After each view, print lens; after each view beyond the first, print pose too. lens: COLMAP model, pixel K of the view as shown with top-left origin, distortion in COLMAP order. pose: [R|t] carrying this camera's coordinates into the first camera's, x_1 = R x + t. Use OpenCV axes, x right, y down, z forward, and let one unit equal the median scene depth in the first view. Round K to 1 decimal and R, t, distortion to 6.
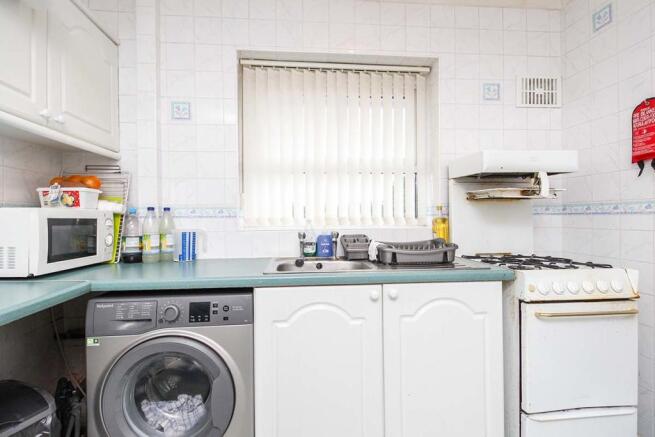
lens RADIAL K [[298.6, 0, 328.1], [0, 298.6, 220.4], [0, 0, 1]] dist [0.022198, -0.014719]
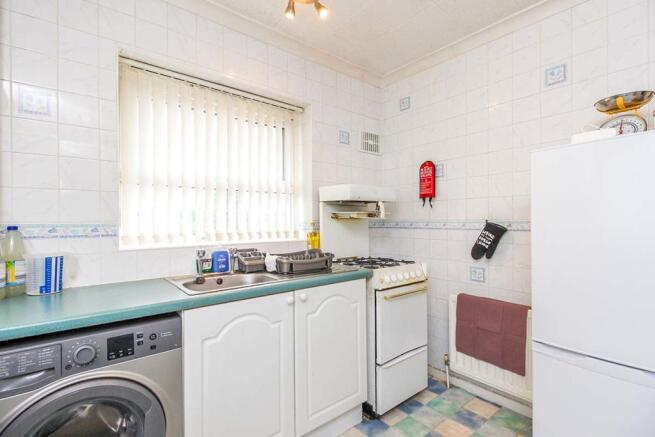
lens RADIAL K [[298.6, 0, 328.1], [0, 298.6, 220.4], [0, 0, 1]] dist [0.022198, -0.014719]
pose [[0.832888, 0.004697, 0.553422, -0.313878], [0.001589, 0.999940, -0.010879, -0.051337], [-0.553439, 0.009941, 0.832830, -0.088209]]
